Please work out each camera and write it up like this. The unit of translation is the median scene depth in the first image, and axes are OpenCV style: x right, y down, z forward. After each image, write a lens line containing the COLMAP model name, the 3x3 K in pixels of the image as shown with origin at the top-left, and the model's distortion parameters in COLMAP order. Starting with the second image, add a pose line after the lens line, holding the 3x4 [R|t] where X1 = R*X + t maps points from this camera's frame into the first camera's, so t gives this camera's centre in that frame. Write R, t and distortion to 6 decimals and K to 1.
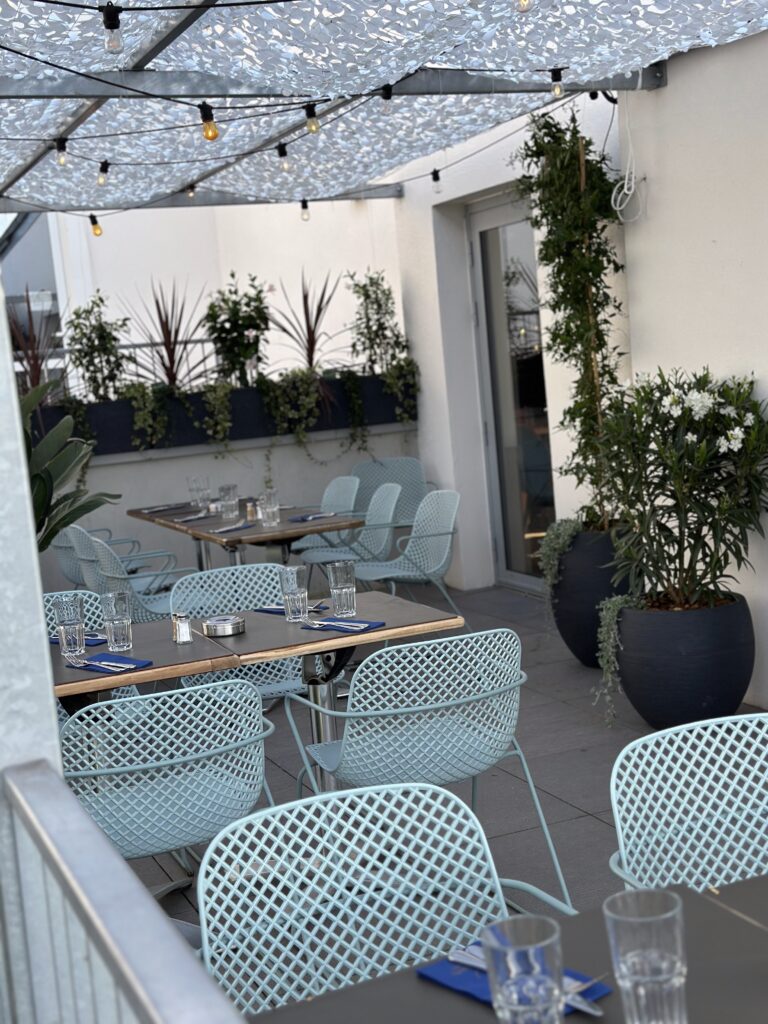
lens RADIAL K [[1415.2, 0, 384.0], [0, 1415.2, 540.6], [0, 0, 1]] dist [0.098940, 0.325282]
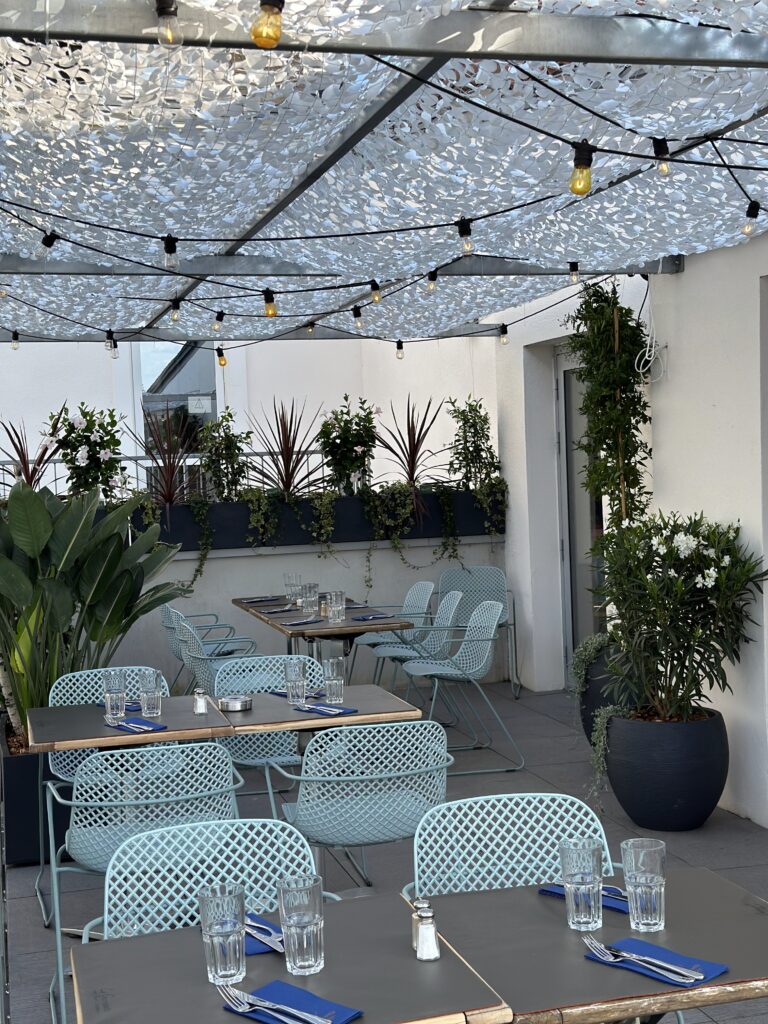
lens RADIAL K [[1415.2, 0, 384.0], [0, 1415.2, 540.6], [0, 0, 1]] dist [0.098940, 0.325282]
pose [[0.989552, 0.061081, -0.130601, 0.097803], [-0.069249, 0.995857, -0.058939, -0.010427], [0.126460, 0.067367, 0.989682, -0.136362]]
